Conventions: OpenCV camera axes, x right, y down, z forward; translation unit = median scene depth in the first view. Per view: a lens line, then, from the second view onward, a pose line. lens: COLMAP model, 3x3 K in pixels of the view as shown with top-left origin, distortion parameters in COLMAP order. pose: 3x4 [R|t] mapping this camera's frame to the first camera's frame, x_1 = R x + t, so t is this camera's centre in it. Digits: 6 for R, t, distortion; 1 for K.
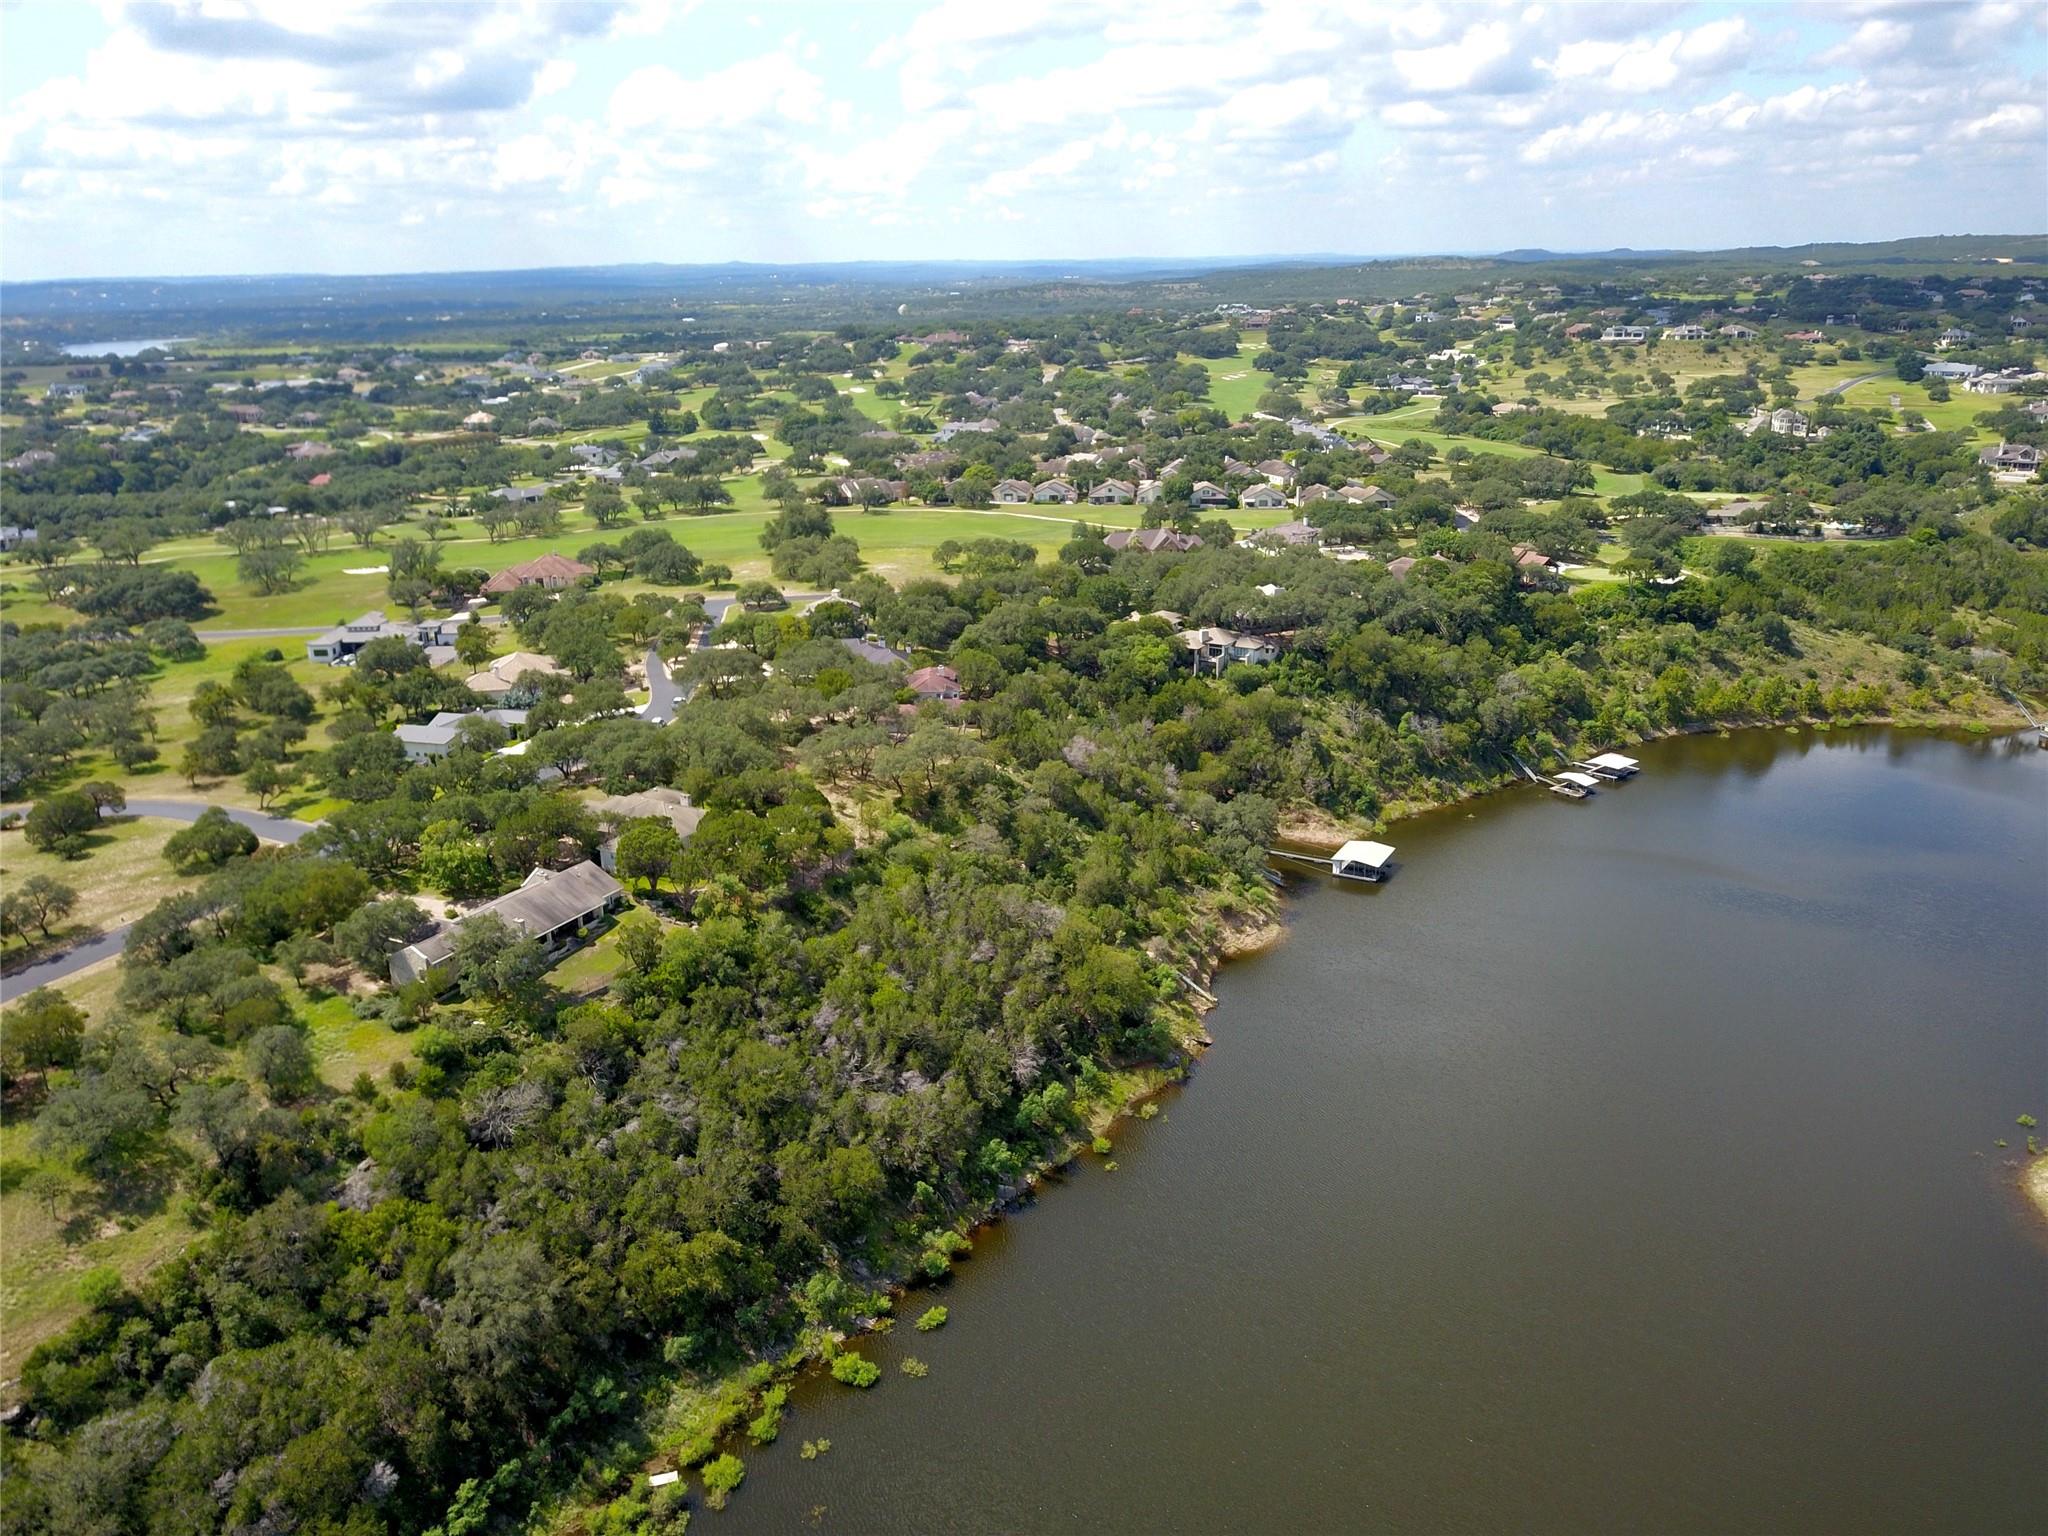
lens RADIAL K [[1556.7, 0, 1036.3], [0, 1556.7, 769.2], [0, 0, 1]] dist [0.032334, -0.037699]
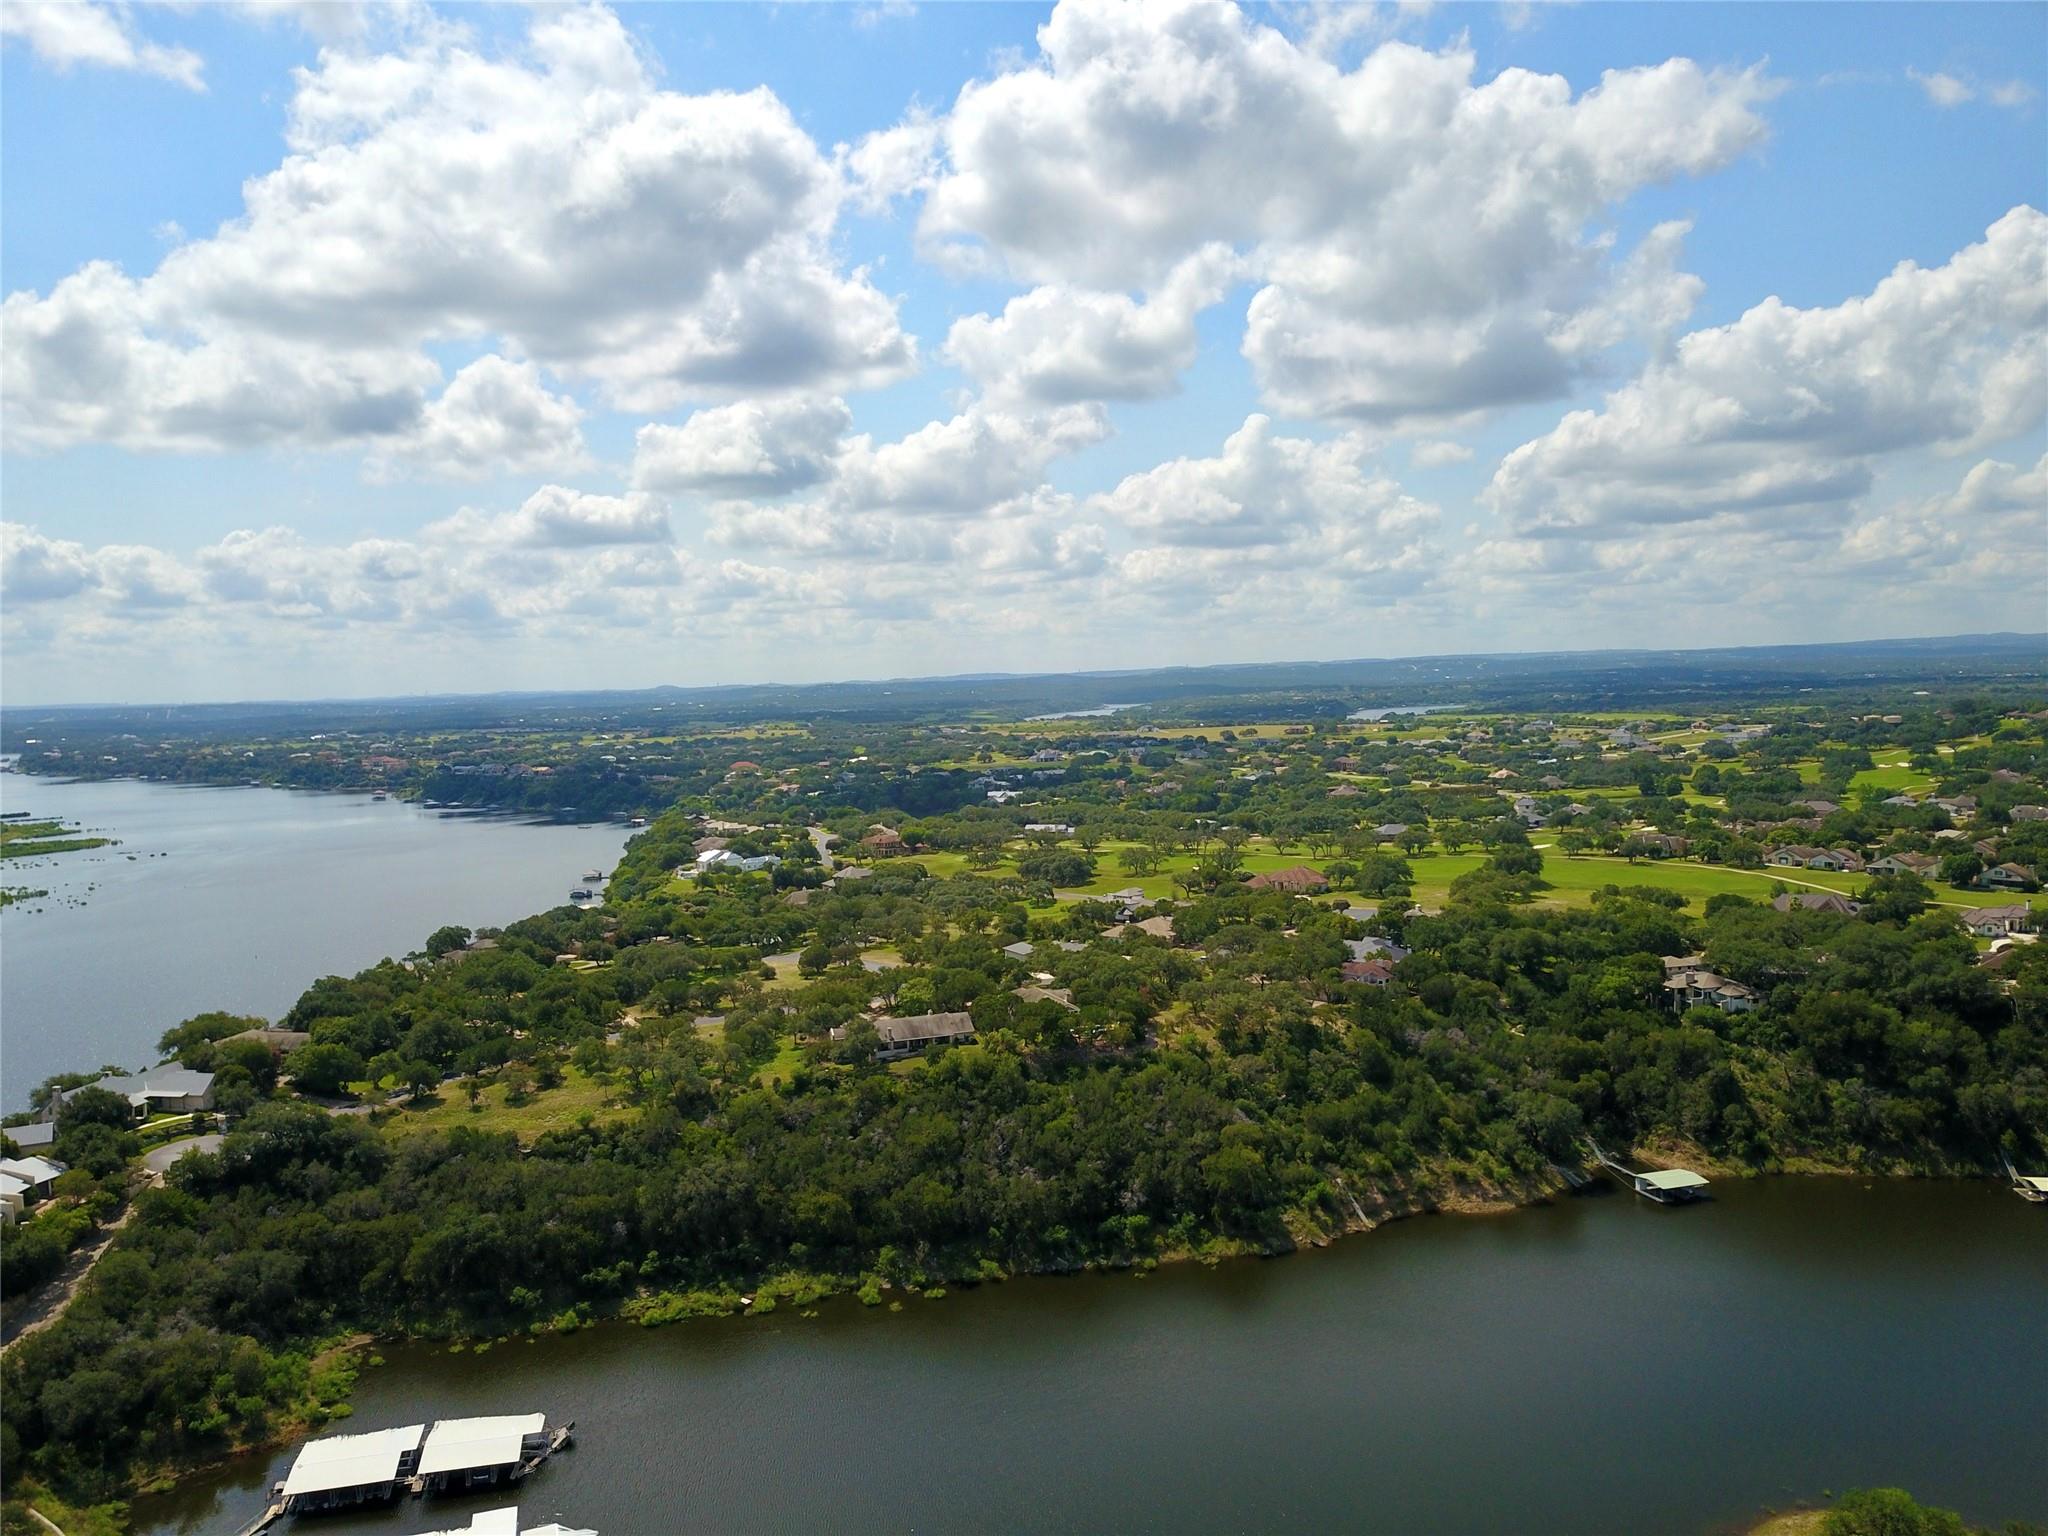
lens RADIAL K [[1572.5, 0, 1027.7], [0, 1572.5, 788.4], [0, 0, 1]] dist [0.017554, -0.013174]
pose [[0.704296, 0.051672, -0.708023, 0.472258], [-0.203408, 0.970219, -0.131530, 0.019680], [0.680141, 0.236654, 0.693832, -0.070599]]
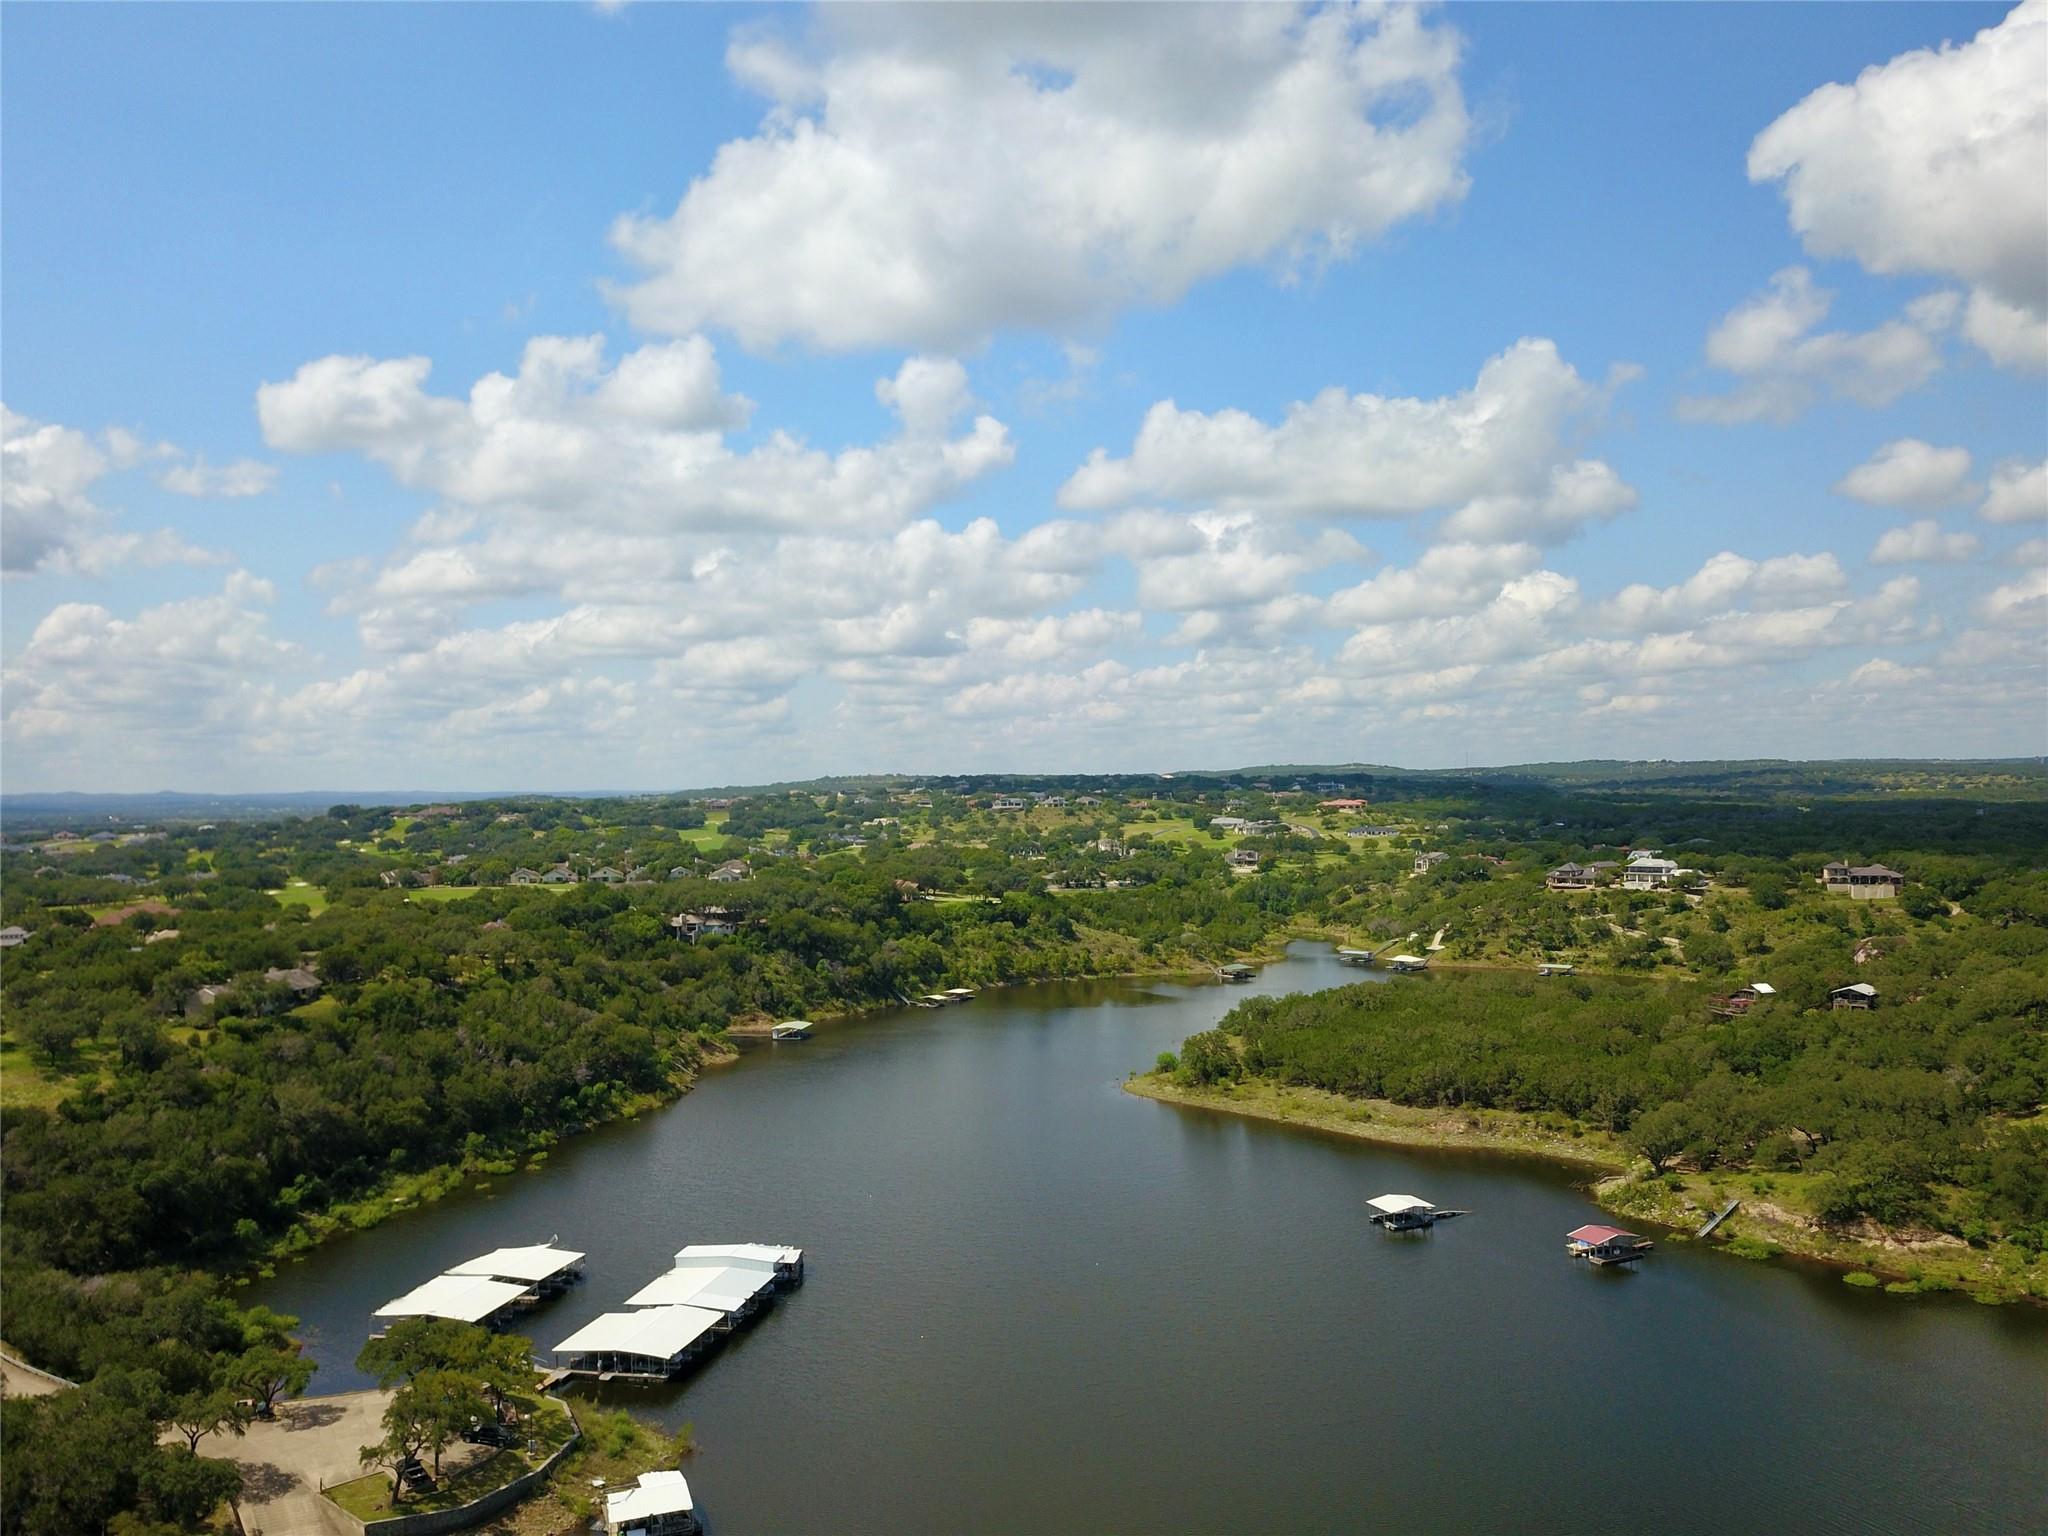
lens RADIAL K [[1556.7, 0, 1036.3], [0, 1556.7, 769.2], [0, 0, 1]] dist [0.032334, -0.037699]
pose [[0.945486, 0.011461, 0.325460, -0.049072], [0.095442, 0.945746, -0.310572, 0.232041], [-0.311362, 0.324704, 0.893096, -0.392204]]
